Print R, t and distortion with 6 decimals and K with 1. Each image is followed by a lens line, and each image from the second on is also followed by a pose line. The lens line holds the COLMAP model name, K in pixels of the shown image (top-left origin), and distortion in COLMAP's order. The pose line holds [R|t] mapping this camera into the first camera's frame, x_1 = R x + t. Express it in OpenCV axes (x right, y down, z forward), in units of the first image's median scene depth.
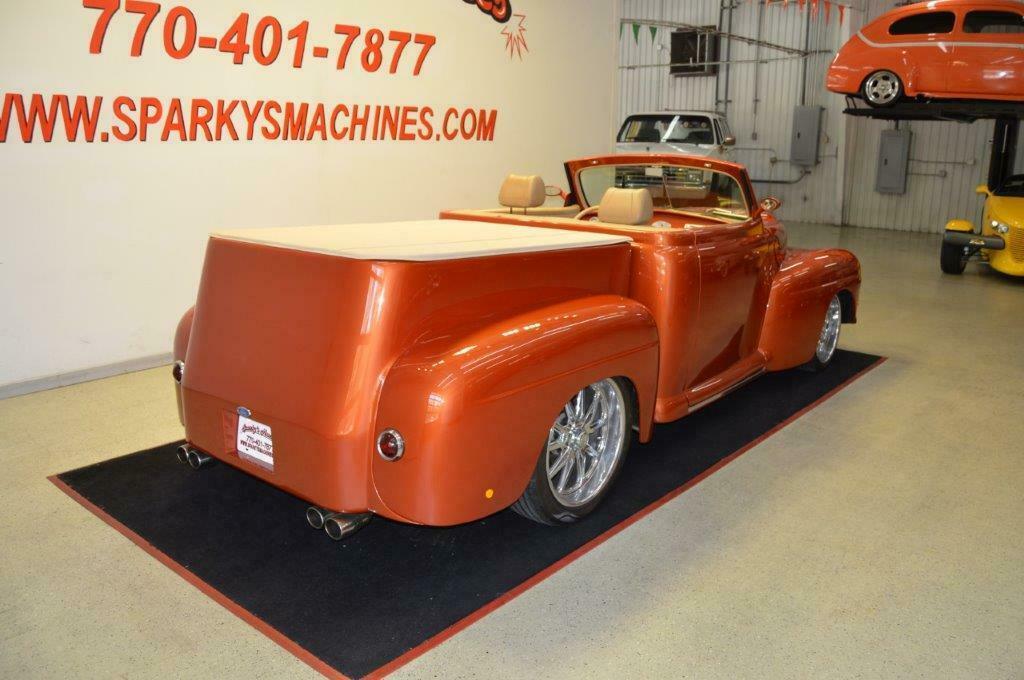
lens RADIAL K [[806.8, 0, 512.0], [0, 806.8, 340.0], [0, 0, 1]] dist [-0.064275, 0.004108]
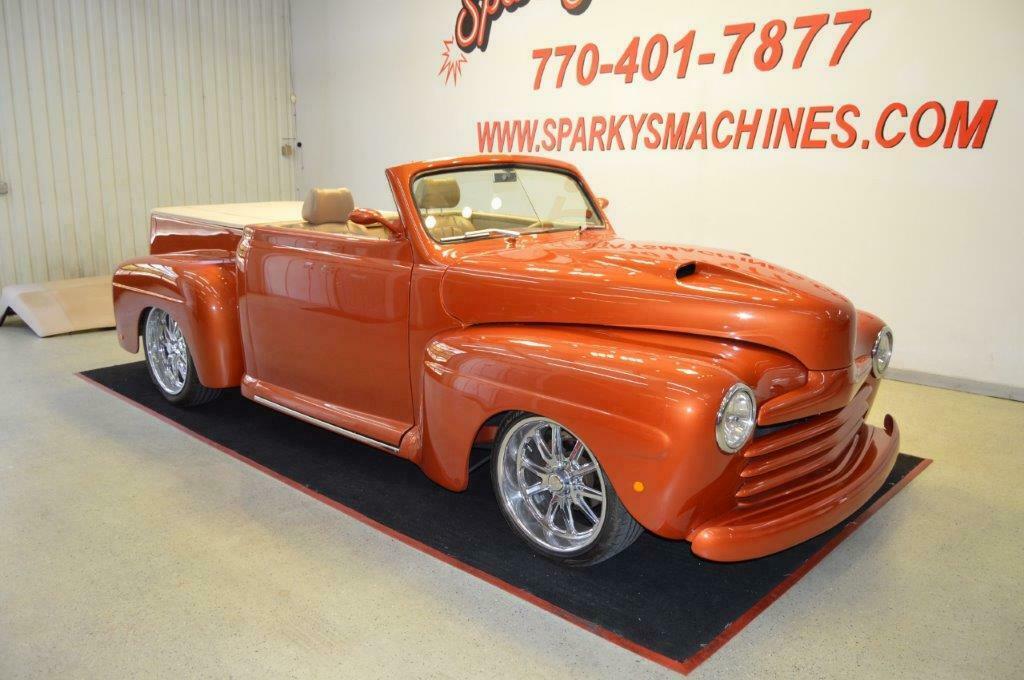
lens RADIAL K [[806.8, 0, 512.0], [0, 806.8, 340.0], [0, 0, 1]] dist [-0.064275, 0.004108]
pose [[-0.041150, 0.221143, -0.974373, 0.798286], [-0.226952, 0.947639, 0.224661, -0.201851], [0.973036, 0.230381, 0.011194, 0.841800]]
